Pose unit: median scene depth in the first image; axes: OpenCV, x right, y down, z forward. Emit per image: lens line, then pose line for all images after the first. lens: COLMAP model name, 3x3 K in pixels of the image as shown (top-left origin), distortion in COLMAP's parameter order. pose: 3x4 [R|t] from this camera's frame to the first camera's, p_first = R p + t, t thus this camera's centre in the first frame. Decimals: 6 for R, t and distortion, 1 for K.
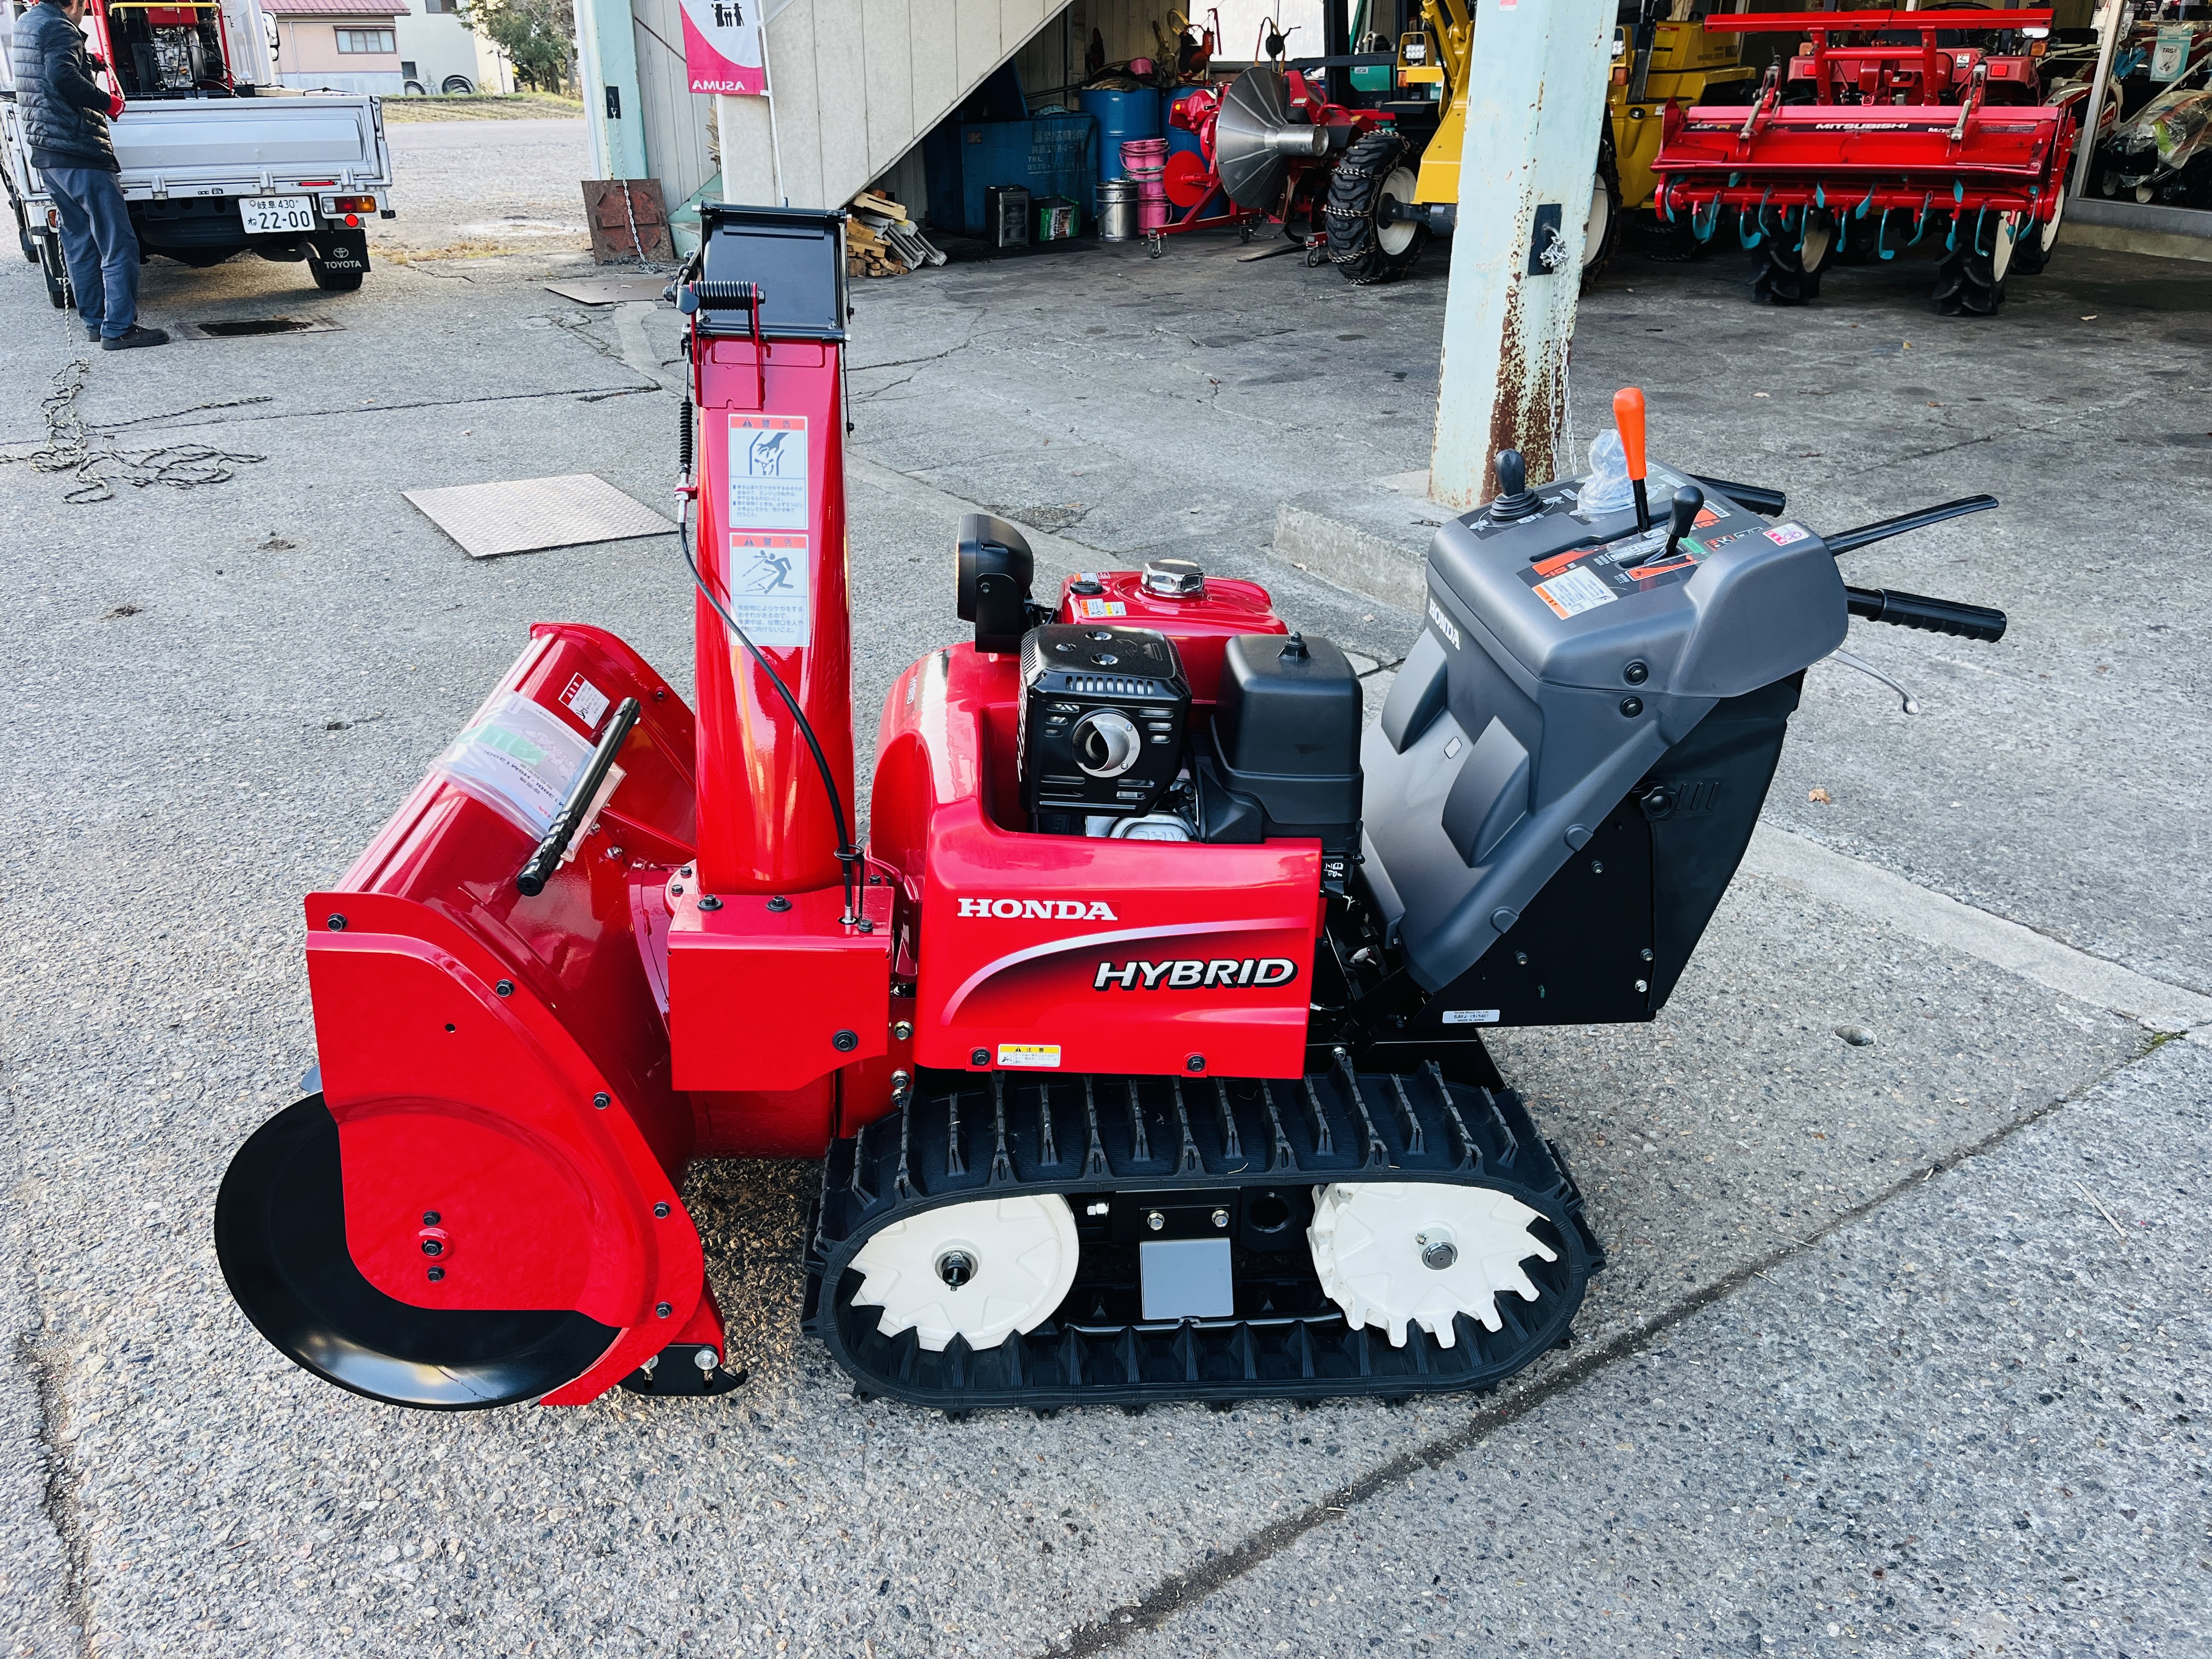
lens RADIAL K [[1637.7, 0, 1103.9], [0, 1637.7, 847.3], [0, 0, 1]] dist [0.078756, -0.105463]
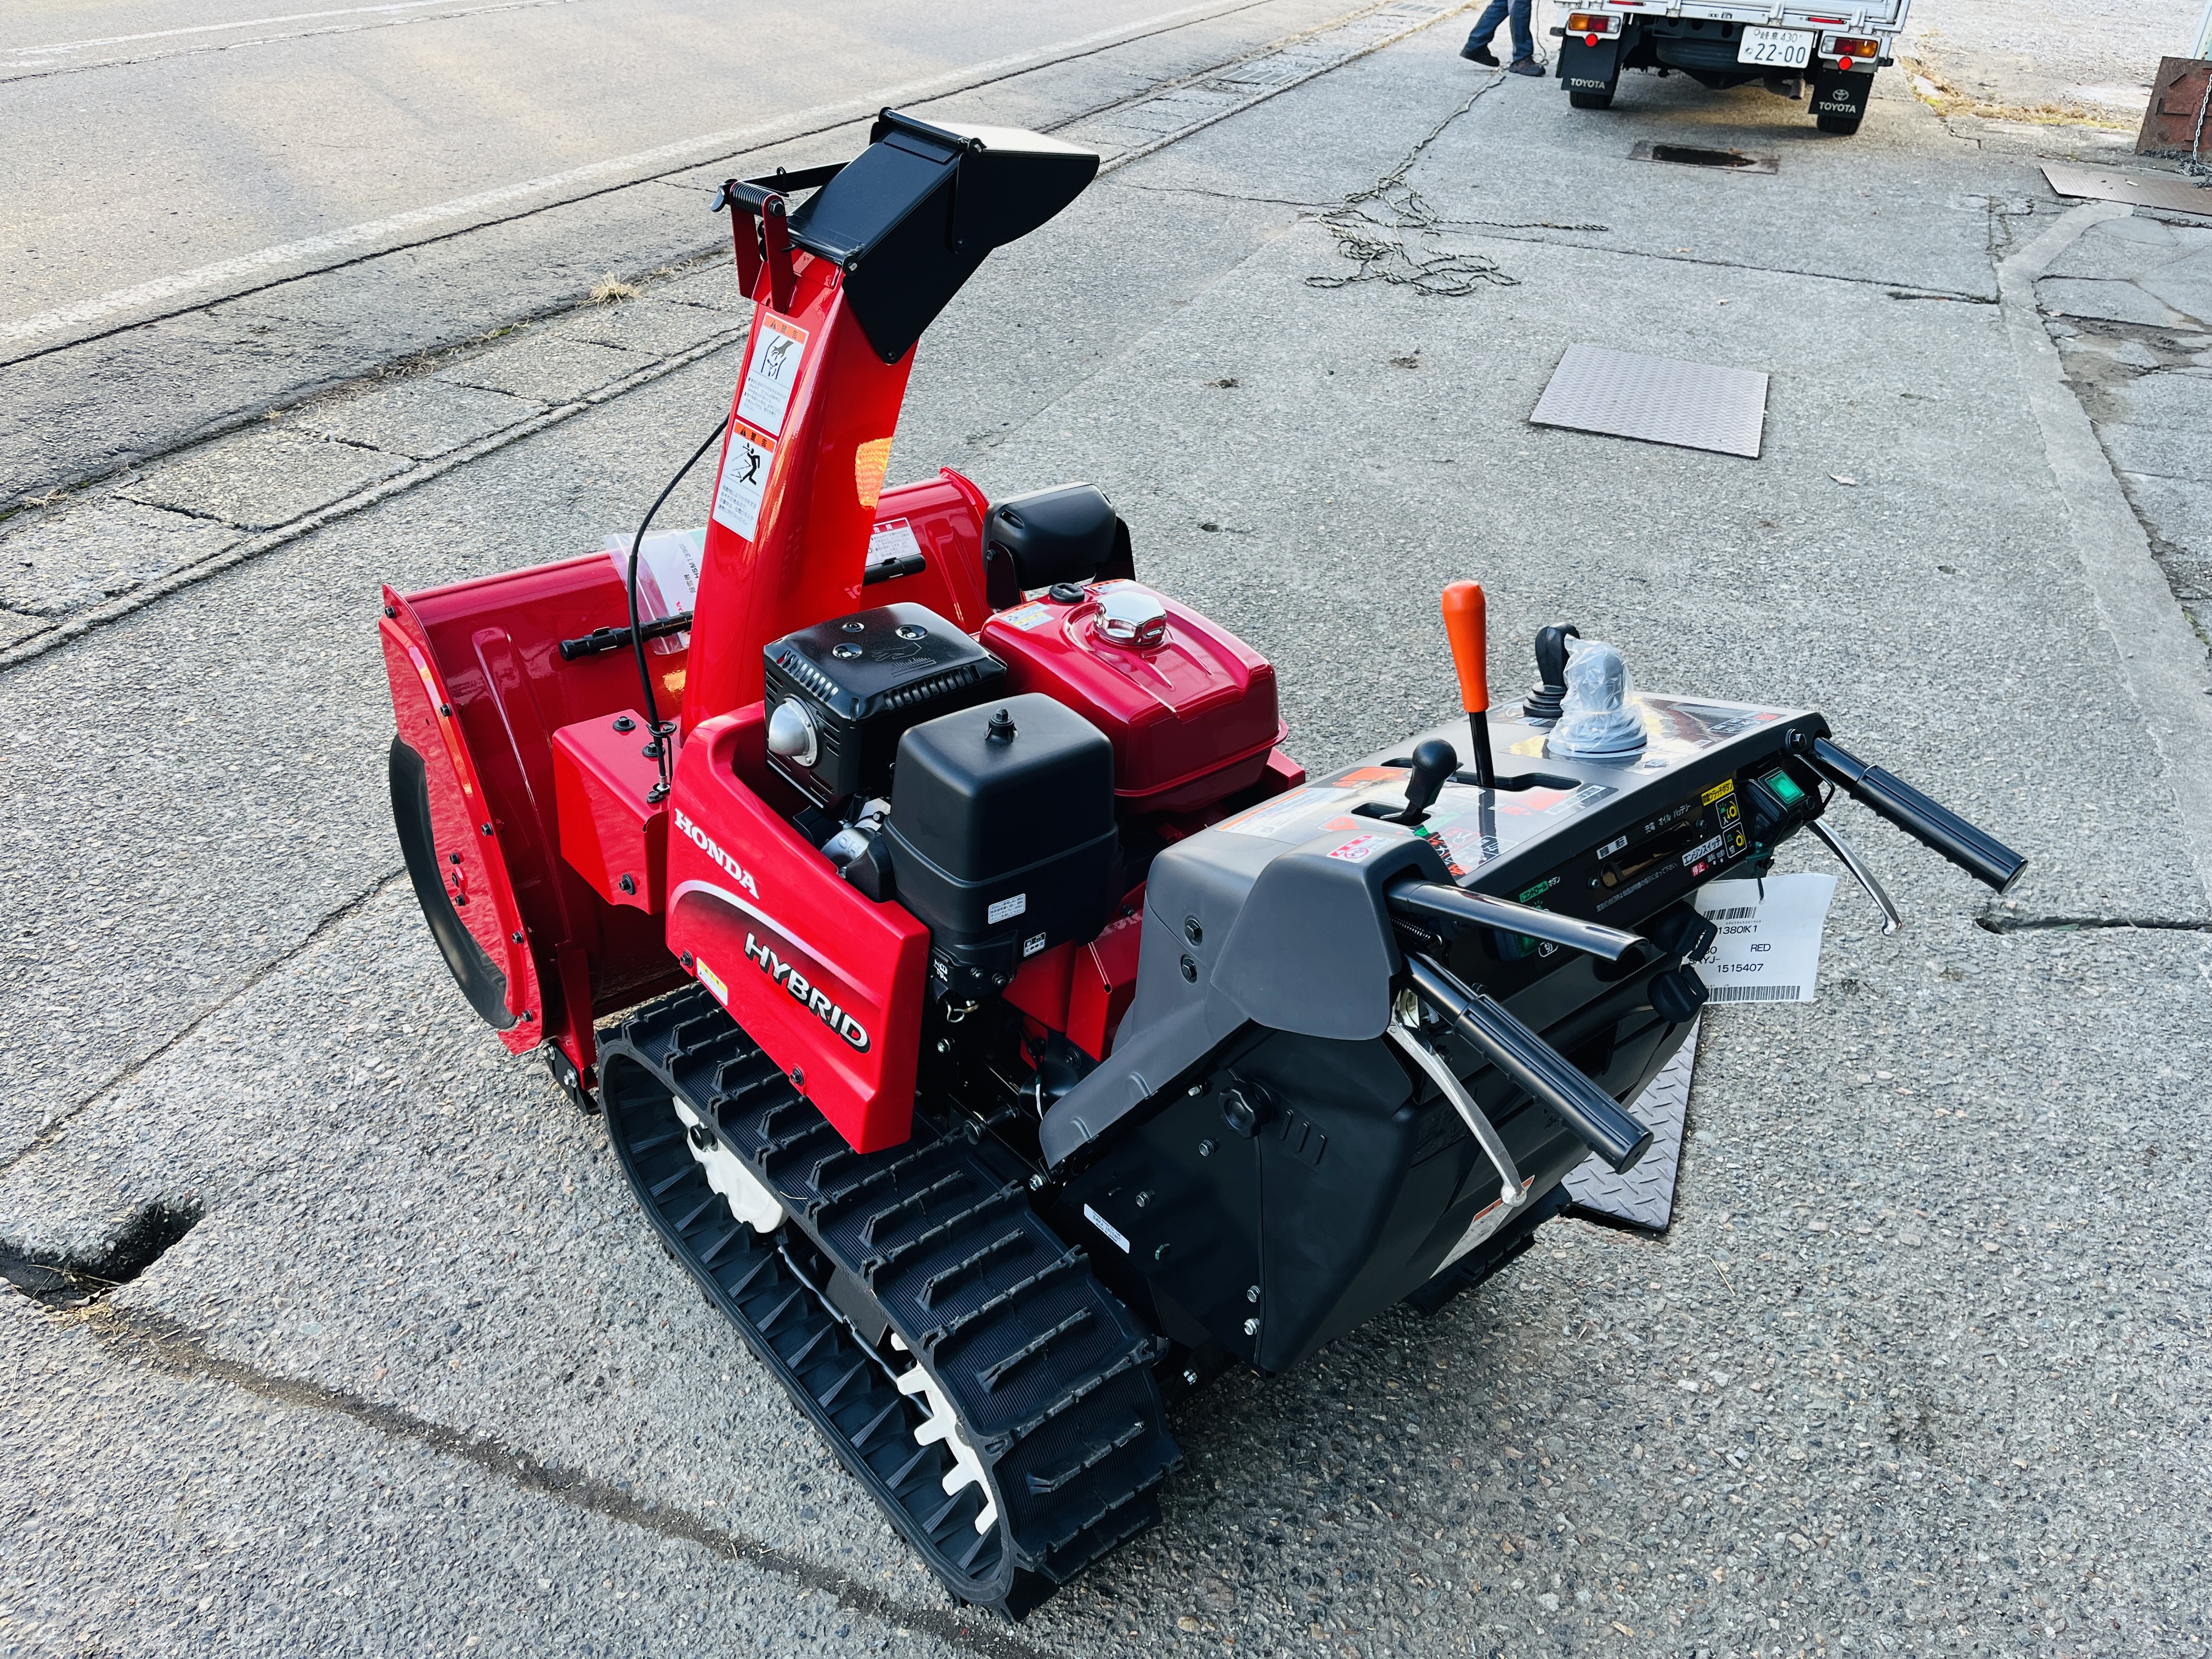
lens RADIAL K [[1659.4, 0, 1146.9], [0, 1659.4, 842.7], [0, 0, 1]] dist [0.079862, -0.122555]
pose [[0.606860, 0.442596, -0.660174, 0.295485], [-0.385611, 0.890257, 0.242378, -0.118377], [0.695000, 0.107481, 0.710931, 0.165999]]
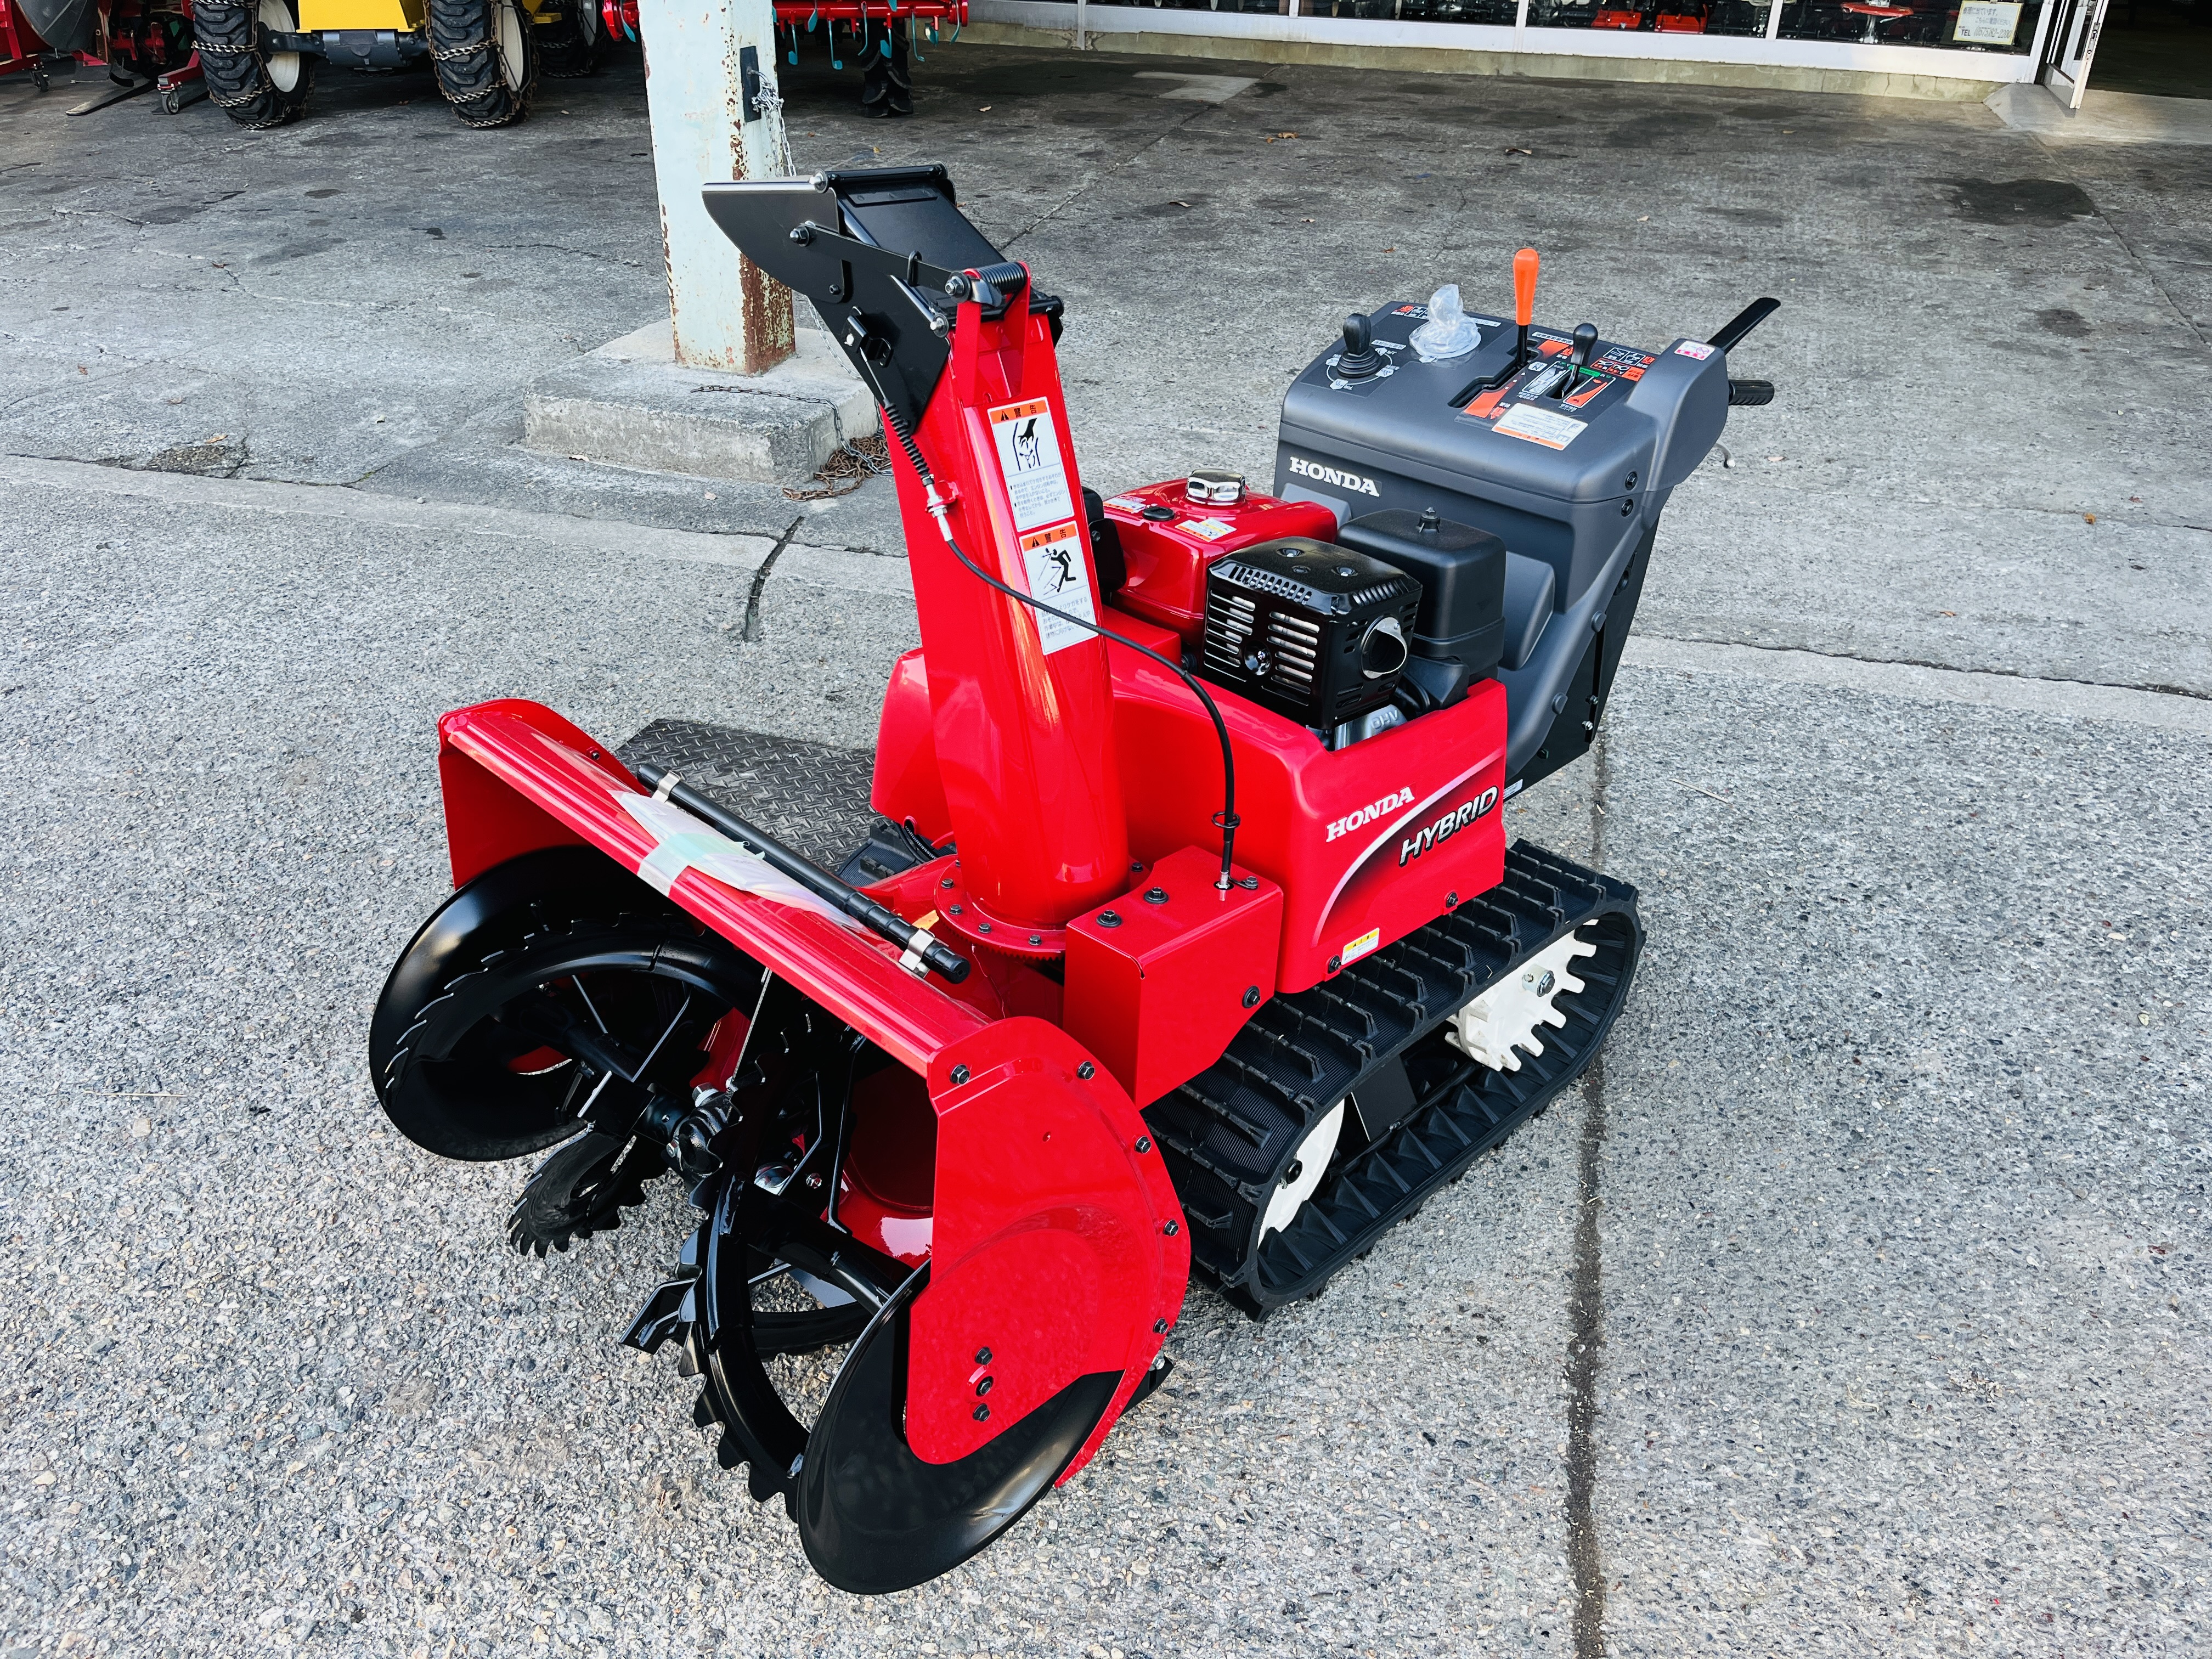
lens RADIAL K [[1639.5, 0, 1106.0], [0, 1639.5, 829.5], [0, 0, 1]] dist [0.068922, -0.095953]
pose [[0.754523, -0.329433, 0.567599, -0.290452], [0.273371, 0.944044, 0.184523, -0.073023], [-0.596627, 0.015939, 0.802360, 0.088271]]
